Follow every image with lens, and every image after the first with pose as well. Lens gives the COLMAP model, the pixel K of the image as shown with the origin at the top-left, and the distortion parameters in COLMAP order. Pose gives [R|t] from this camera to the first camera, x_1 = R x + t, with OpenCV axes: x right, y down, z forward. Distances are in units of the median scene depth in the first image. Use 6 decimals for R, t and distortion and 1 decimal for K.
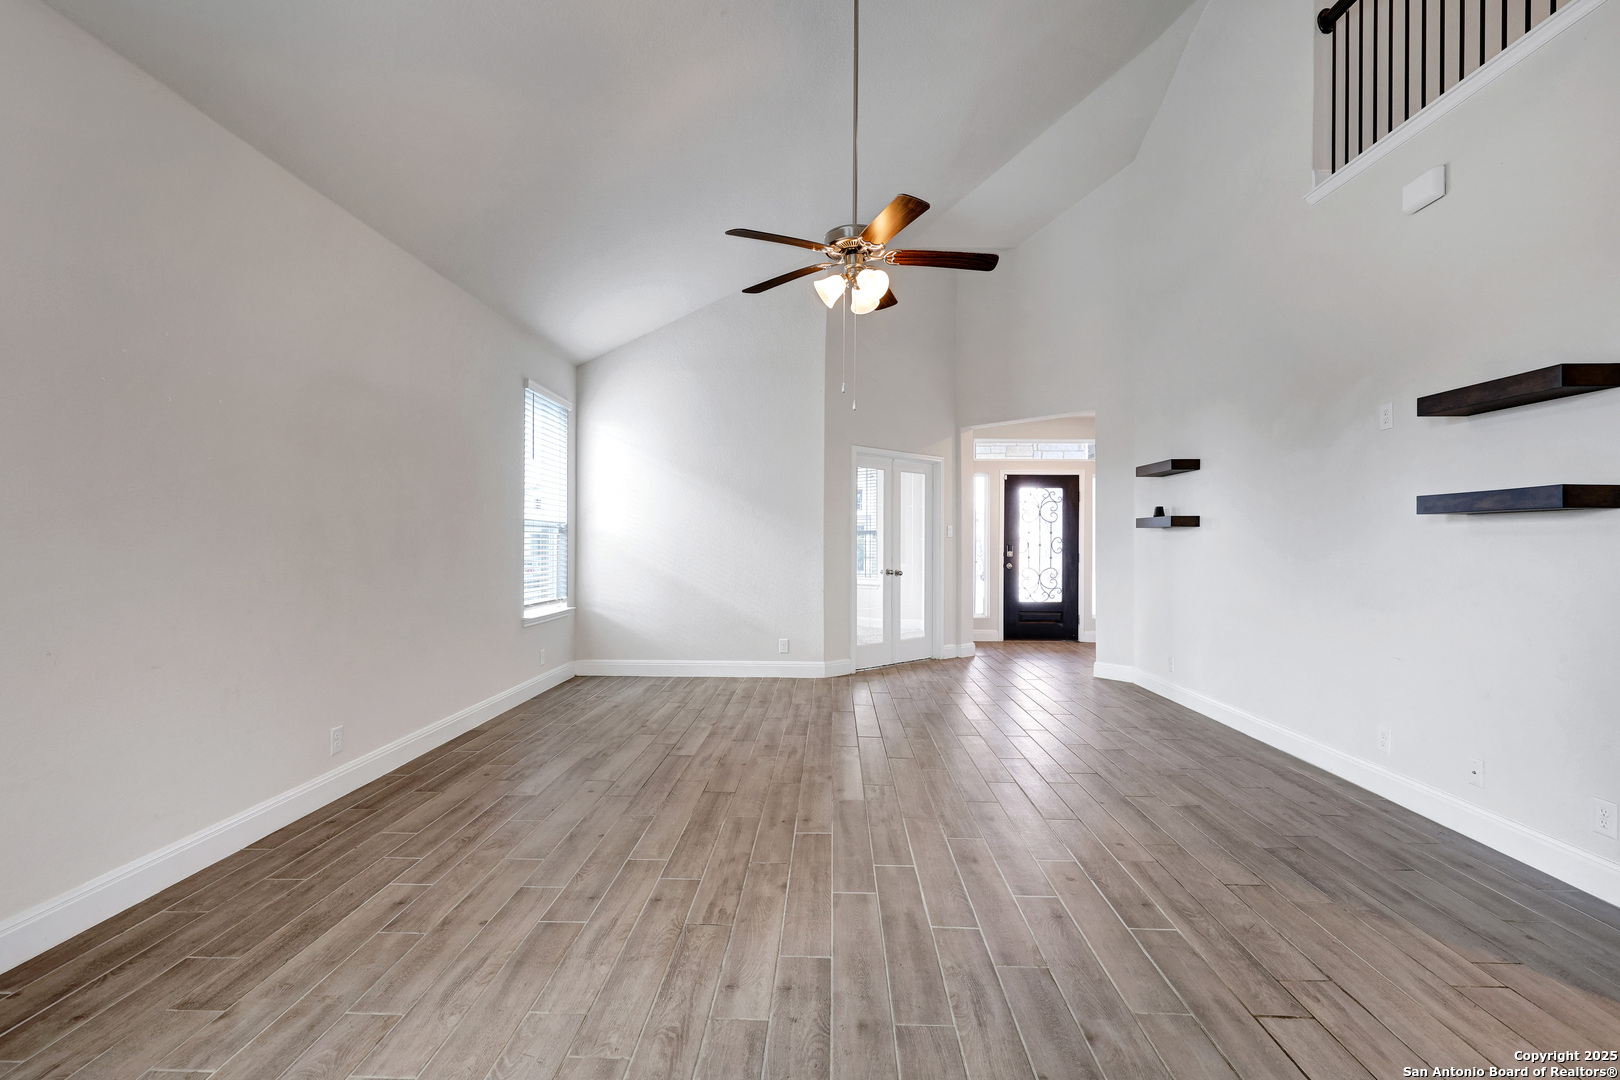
lens RADIAL K [[747.9, 0, 815.4], [0, 747.9, 537.4], [0, 0, 1]] dist [0.001611, 0.000265]
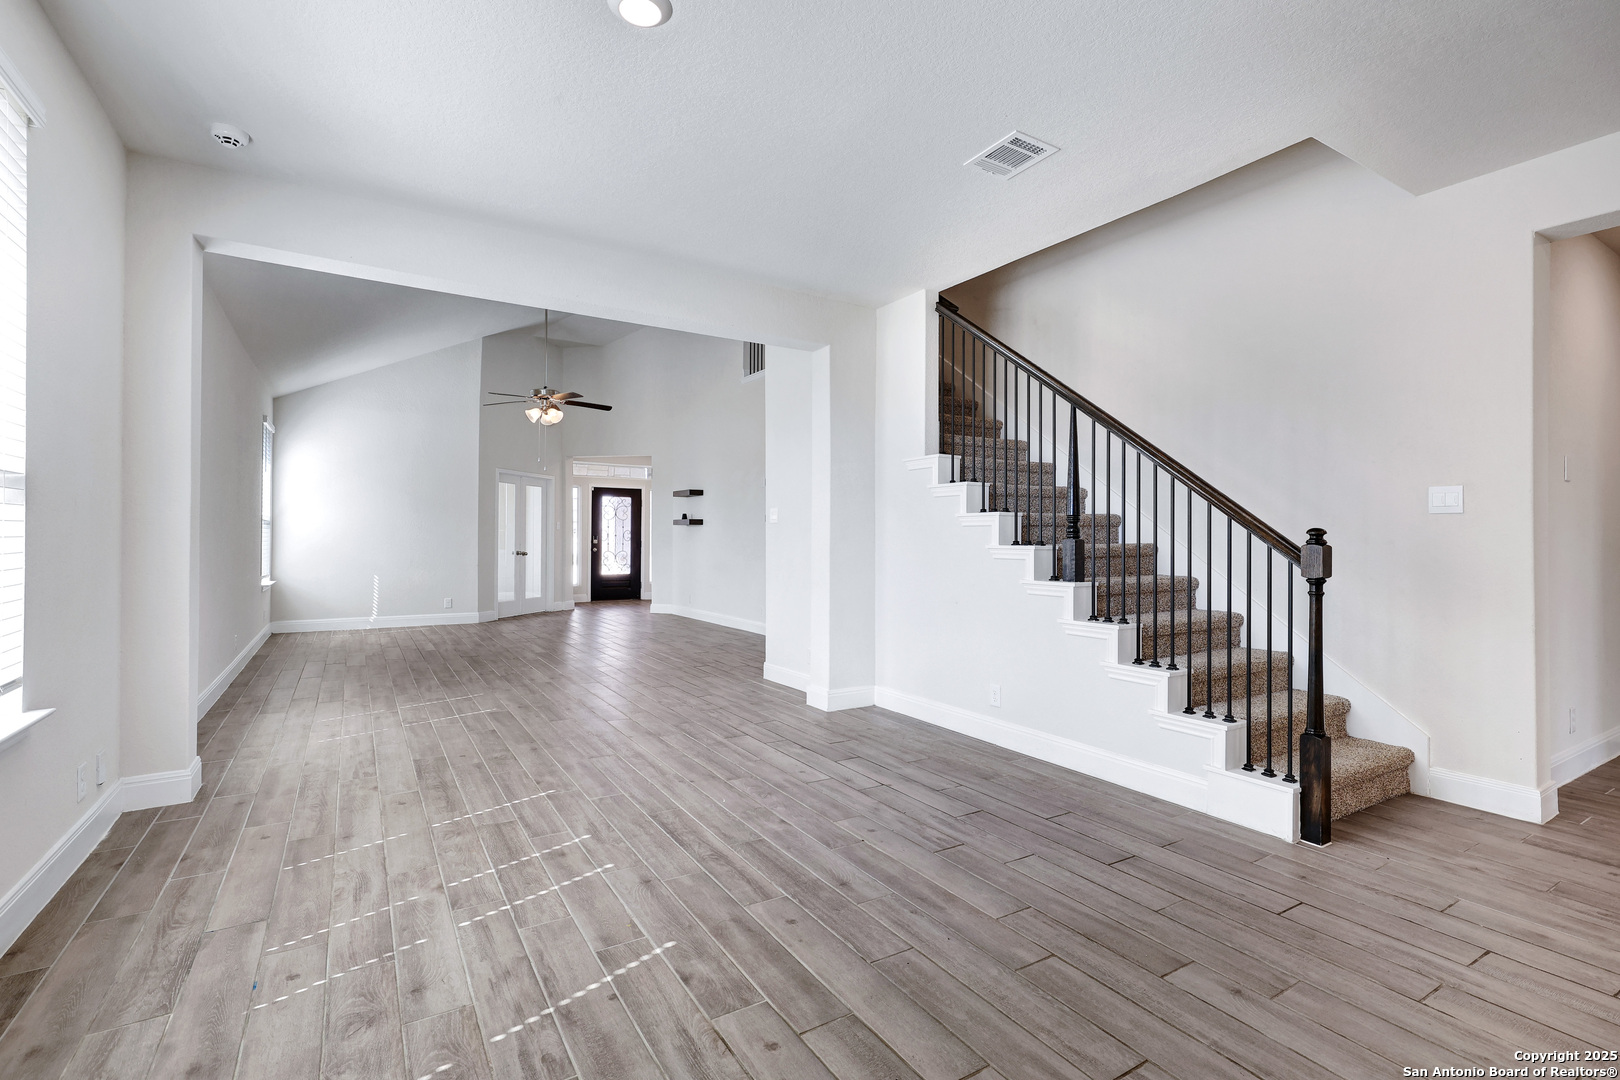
lens RADIAL K [[747.9, 0, 815.4], [0, 747.9, 537.4], [0, 0, 1]] dist [0.001611, 0.000265]
pose [[0.840648, 0.000860, 0.541582, -0.172546], [-0.004706, 0.999973, 0.005717, 0.003552], [-0.541562, -0.007355, 0.840629, -0.466369]]
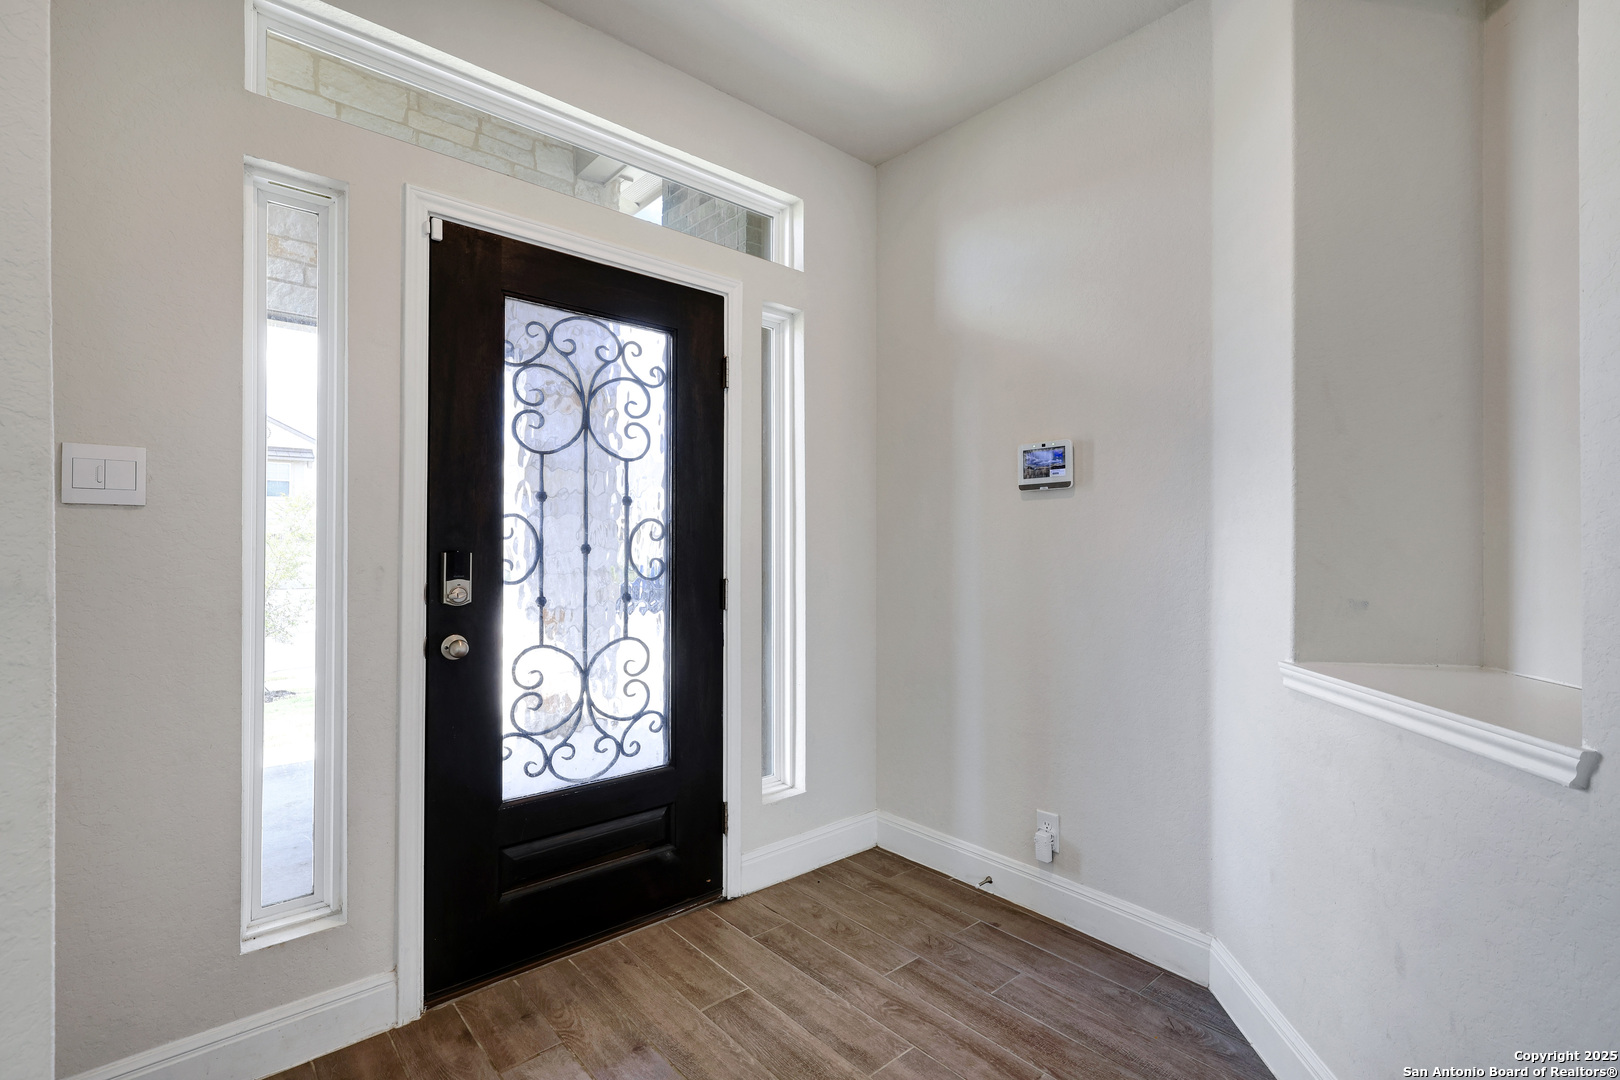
lens RADIAL K [[747.9, 0, 815.4], [0, 747.9, 537.4], [0, 0, 1]] dist [0.001611, 0.000265]
pose [[0.737212, 0.004670, 0.675645, 0.194957], [-0.007102, 0.999974, 0.000837, 0.006056], [-0.675624, -0.005415, 0.737227, 0.790432]]
